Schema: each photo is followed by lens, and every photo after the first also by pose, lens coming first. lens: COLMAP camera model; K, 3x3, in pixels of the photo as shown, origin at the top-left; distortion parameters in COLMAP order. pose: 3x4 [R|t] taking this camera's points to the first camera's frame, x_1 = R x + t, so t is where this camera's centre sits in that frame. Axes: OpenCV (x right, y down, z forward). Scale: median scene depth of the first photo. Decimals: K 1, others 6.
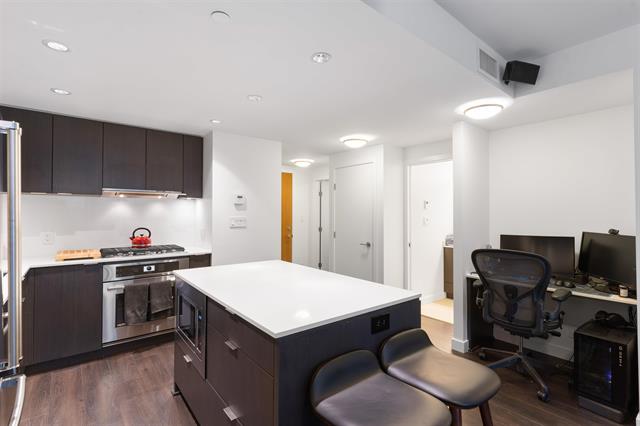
lens RADIAL K [[307.6, 0, 318.4], [0, 307.6, 205.1], [0, 0, 1]] dist [0.010749, 0.000196]
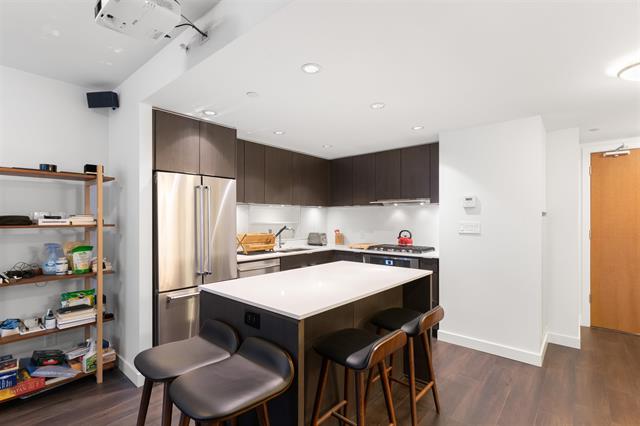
lens RADIAL K [[305.7, 0, 319.1], [0, 305.7, 216.4], [0, 0, 1]] dist [-0.001699, -0.000050]
pose [[0.187062, -0.010137, -0.982296, 0.535634], [0.025711, 0.999655, -0.005420, 0.016815], [0.982012, -0.024242, 0.187258, 0.431470]]
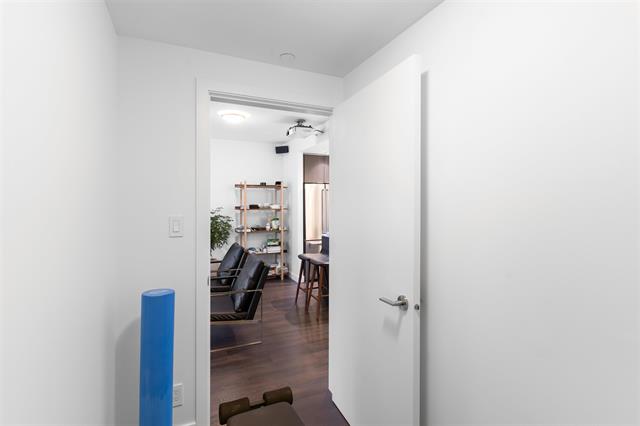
lens RADIAL K [[309.5, 0, 317.4], [0, 309.5, 206.0], [0, 0, 1]] dist [0.001395, 0.000070]
pose [[-0.255919, -0.003790, -0.966691, 1.241661], [0.022239, 0.999705, -0.009807, 0.026043], [0.966442, -0.024008, -0.255759, 0.647772]]
